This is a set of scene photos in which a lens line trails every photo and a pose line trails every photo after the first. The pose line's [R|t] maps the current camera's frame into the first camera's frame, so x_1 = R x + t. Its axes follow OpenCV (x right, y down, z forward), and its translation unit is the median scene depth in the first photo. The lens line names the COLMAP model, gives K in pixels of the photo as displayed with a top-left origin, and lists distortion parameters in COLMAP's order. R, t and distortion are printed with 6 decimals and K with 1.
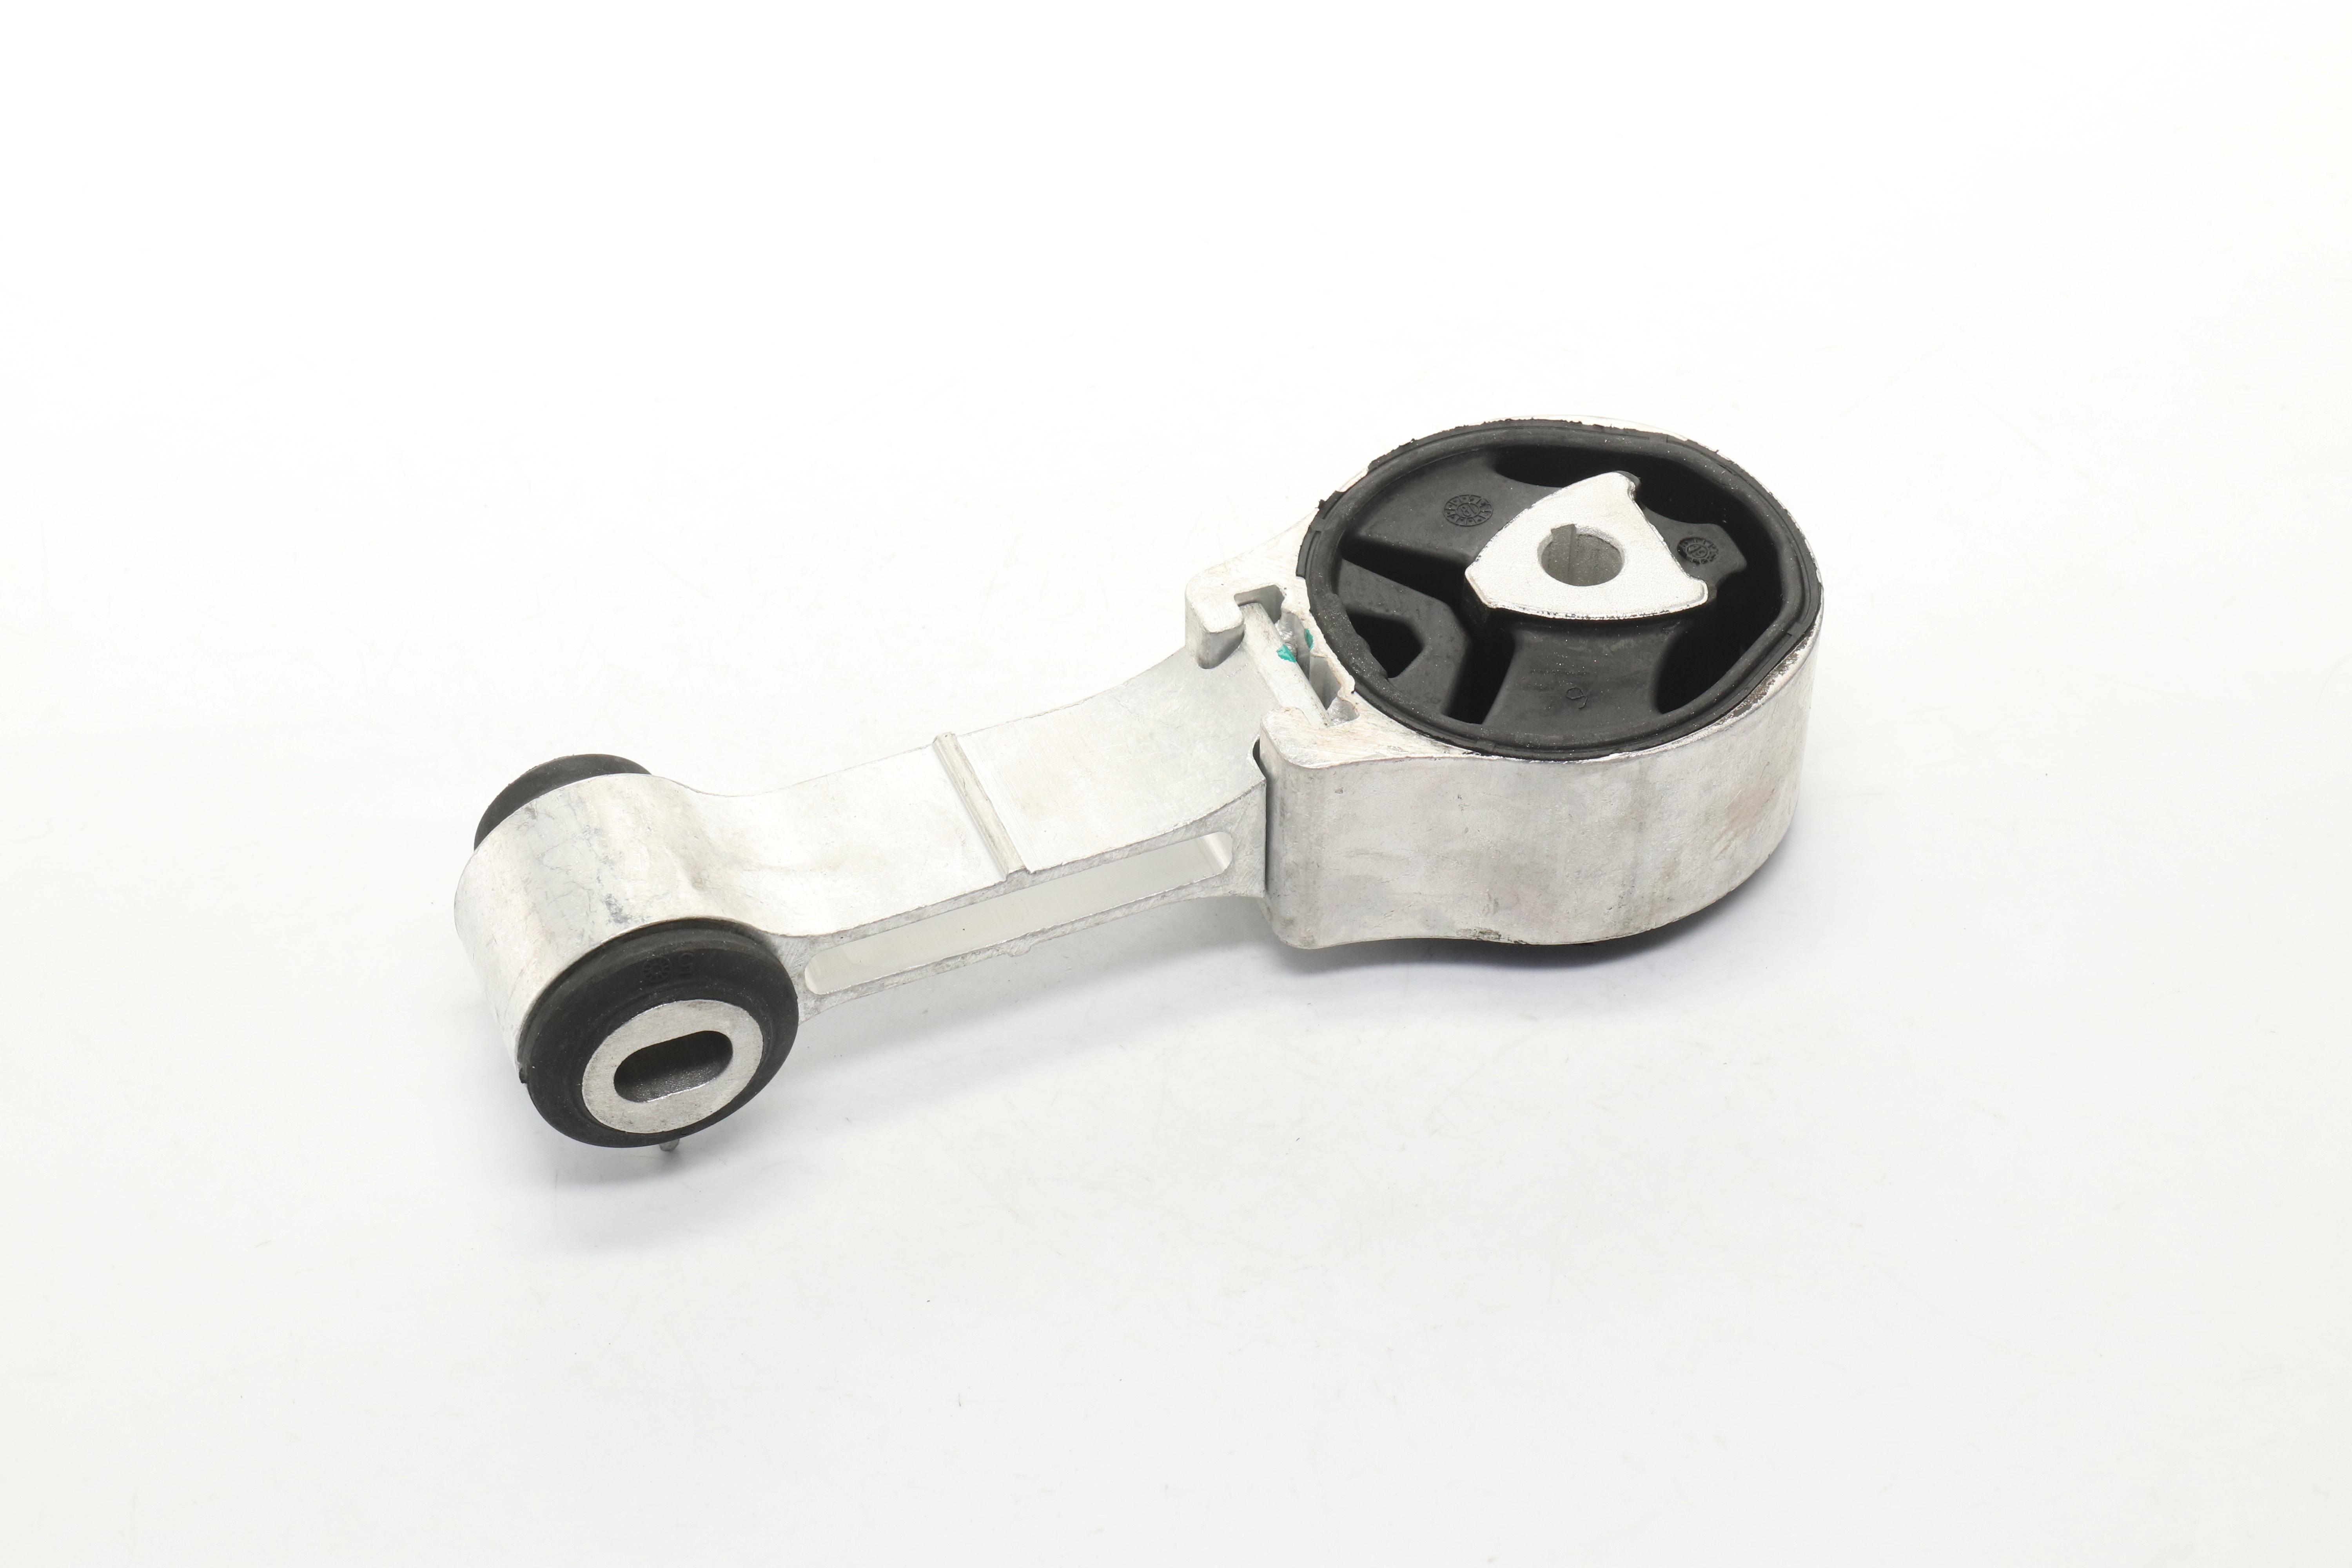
lens RADIAL K [[5127.9, 0, 1176.0], [0, 5127.9, 784.0], [0, 0, 1]] dist [0.029183, 0.023602]
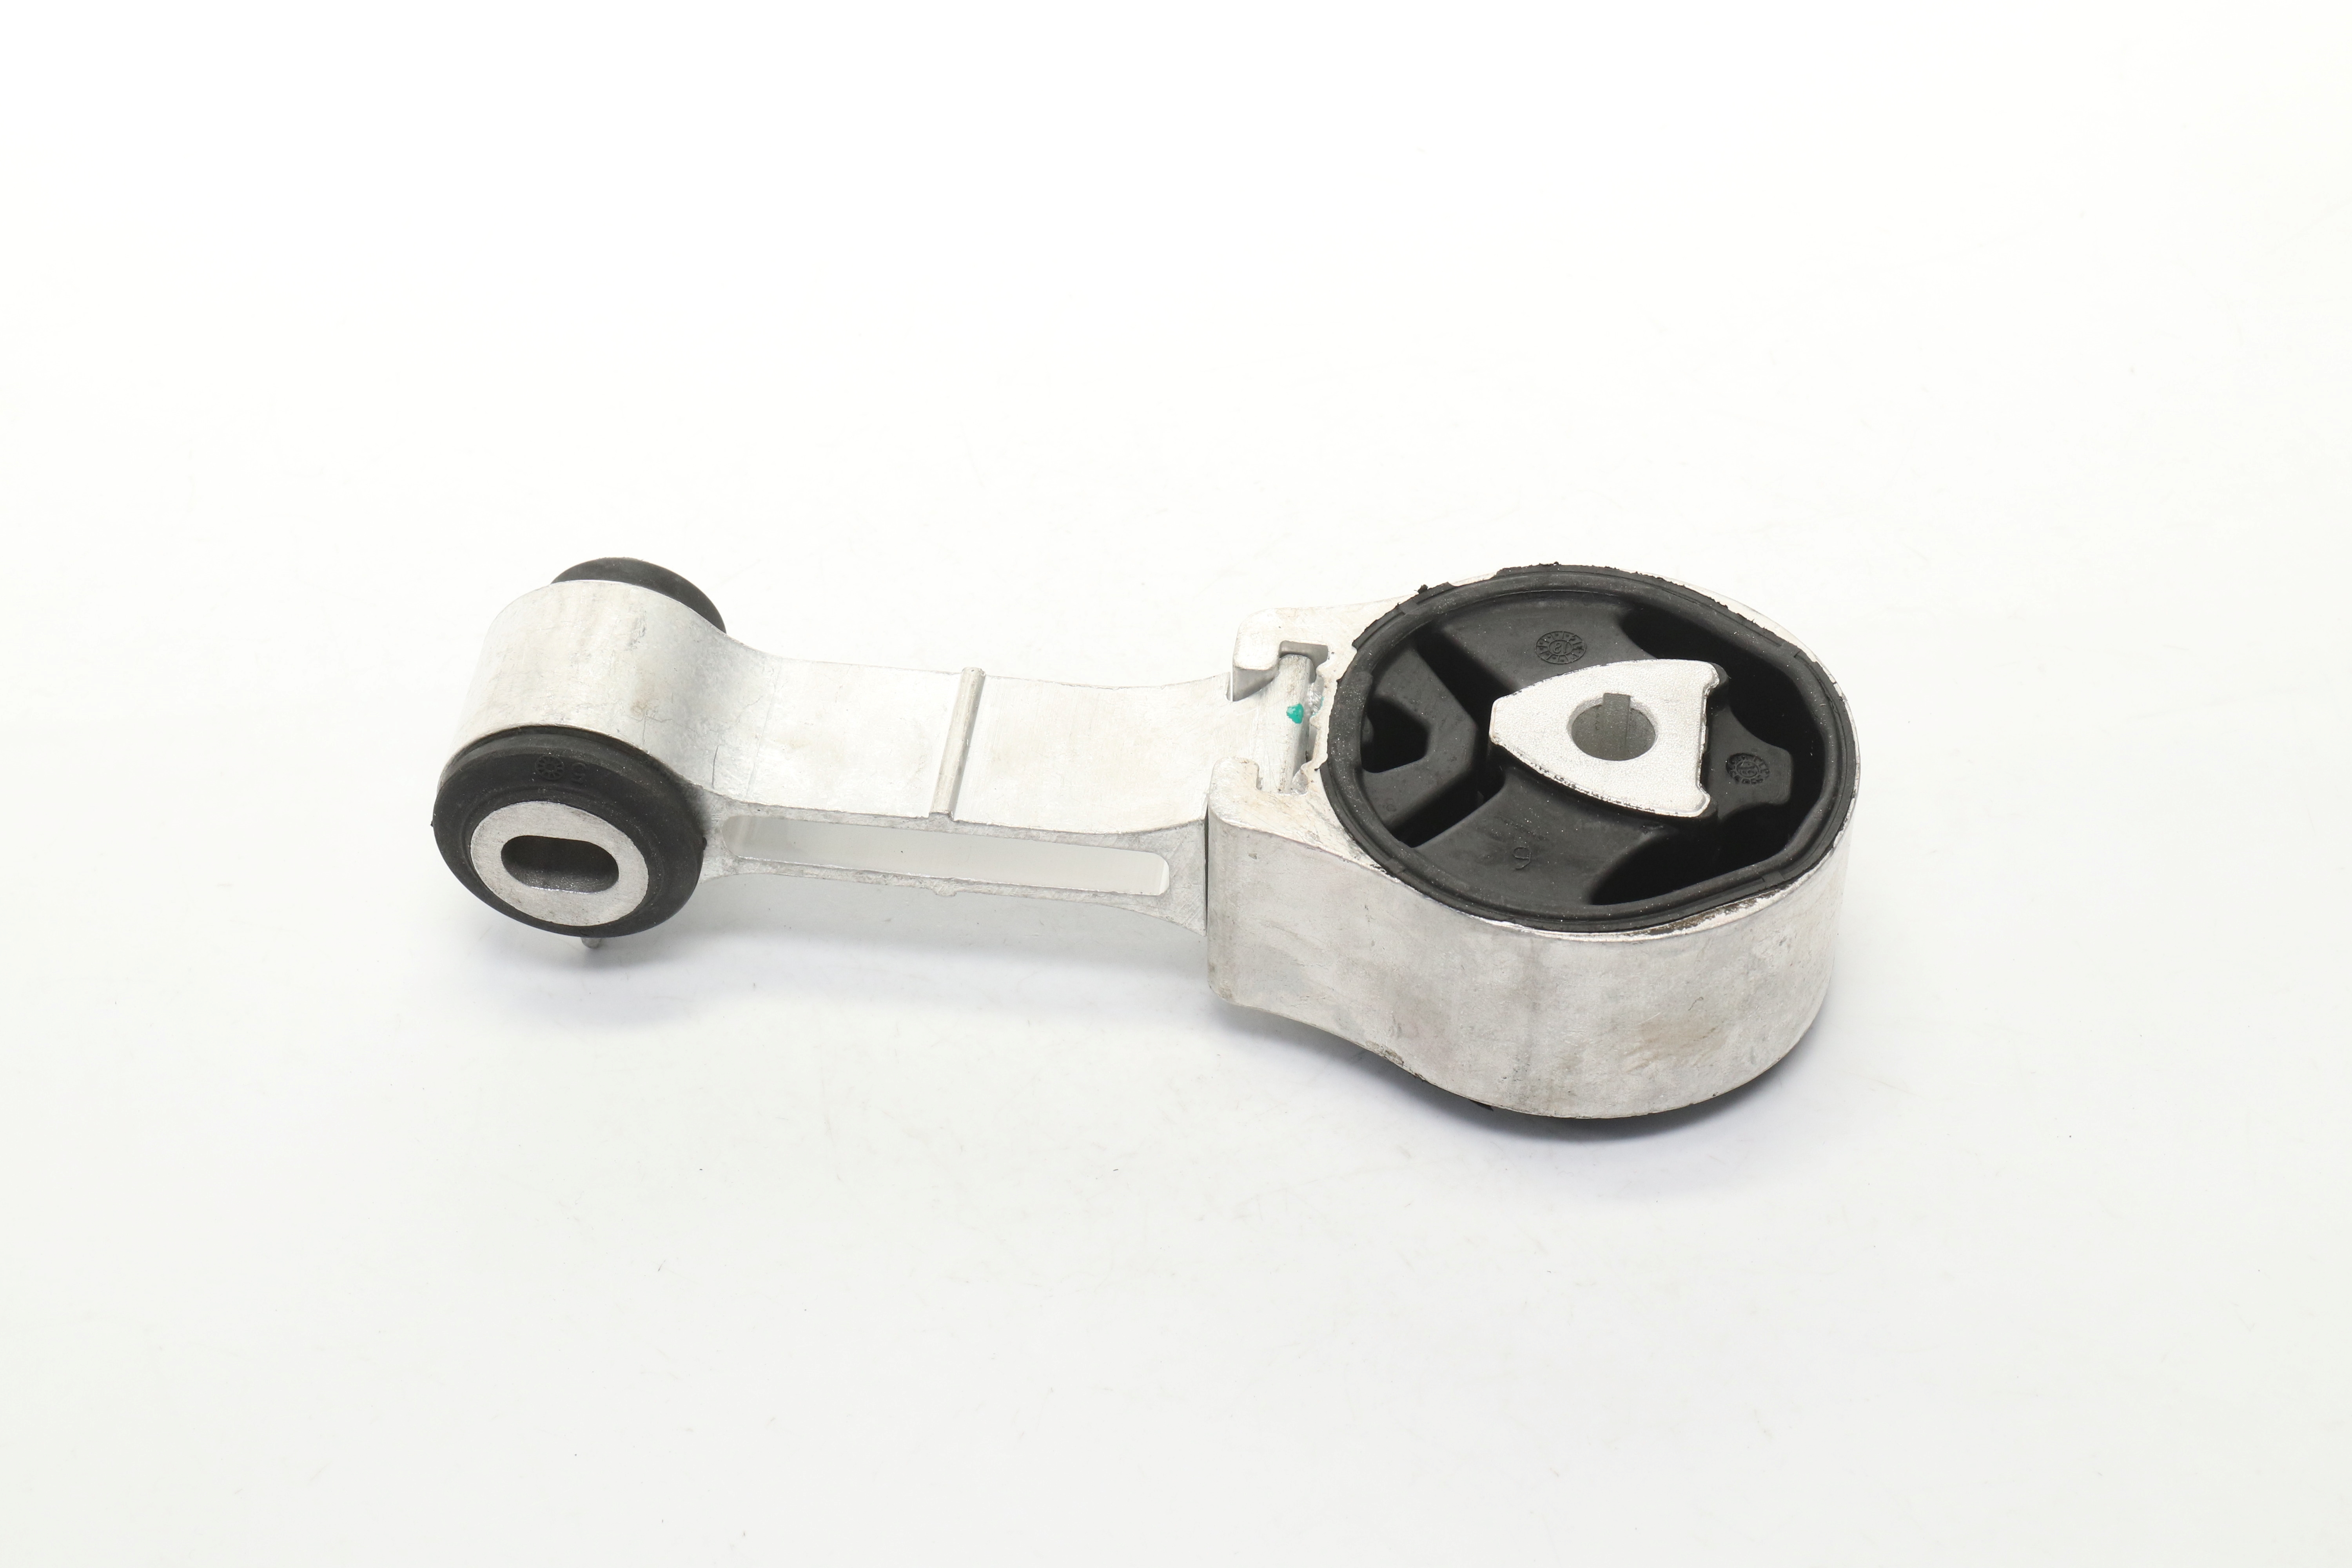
lens RADIAL K [[5127.9, 0, 1176.0], [0, 5127.9, 784.0], [0, 0, 1]] dist [0.029183, 0.023602]
pose [[0.857699, 0.355797, -0.371162, 0.374587], [-0.350269, 0.932805, 0.084770, -0.088622], [0.376382, 0.057300, 0.924691, 0.078710]]
